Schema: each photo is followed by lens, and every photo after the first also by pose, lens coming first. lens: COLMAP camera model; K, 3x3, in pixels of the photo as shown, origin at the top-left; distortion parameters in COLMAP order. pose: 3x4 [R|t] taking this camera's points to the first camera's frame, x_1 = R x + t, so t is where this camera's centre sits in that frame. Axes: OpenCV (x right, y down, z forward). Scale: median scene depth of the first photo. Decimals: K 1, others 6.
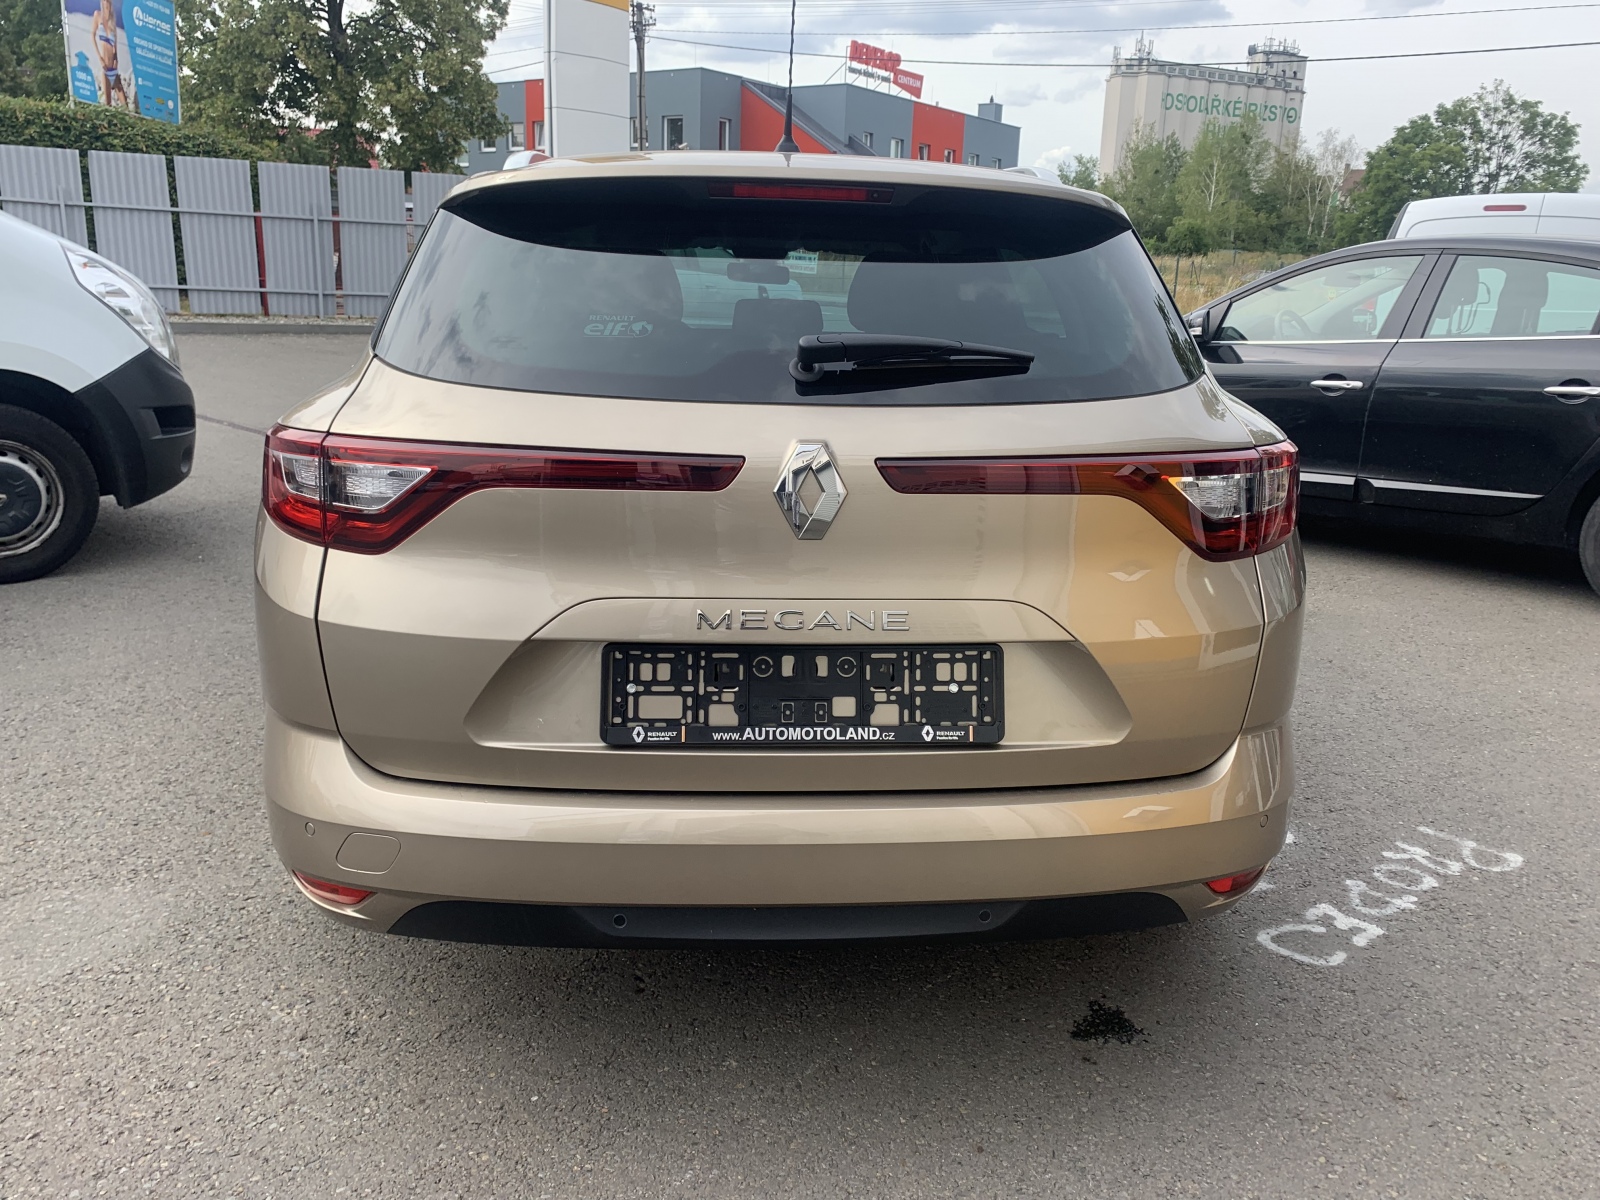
lens RADIAL K [[1220.3, 0, 813.4], [0, 1220.3, 584.2], [0, 0, 1]] dist [0.019642, -0.018796]
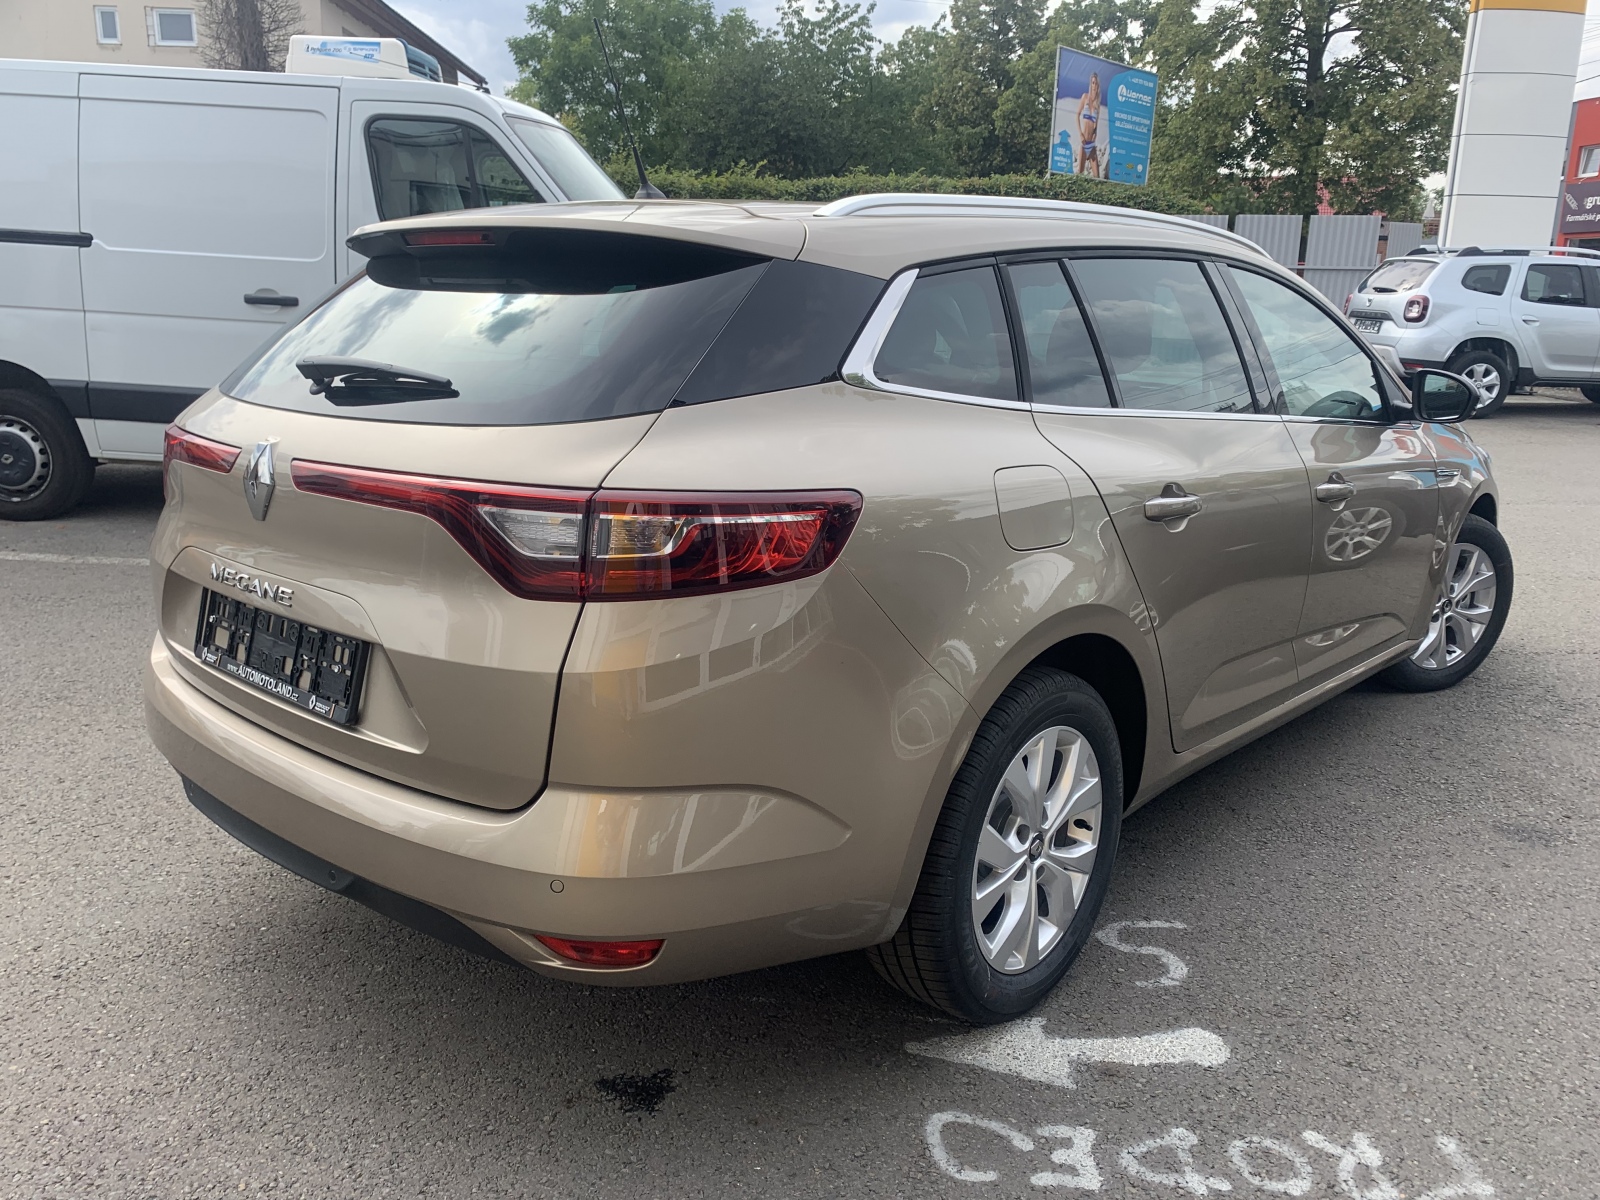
lens RADIAL K [[1220.3, 0, 811.1], [0, 1220.3, 569.1], [0, 0, 1]] dist [0.019642, -0.018796]
pose [[0.706173, 0.137417, -0.694576, 0.107405], [-0.169216, 0.985313, 0.022895, -0.009568], [0.687521, 0.101365, 0.719055, 0.041916]]
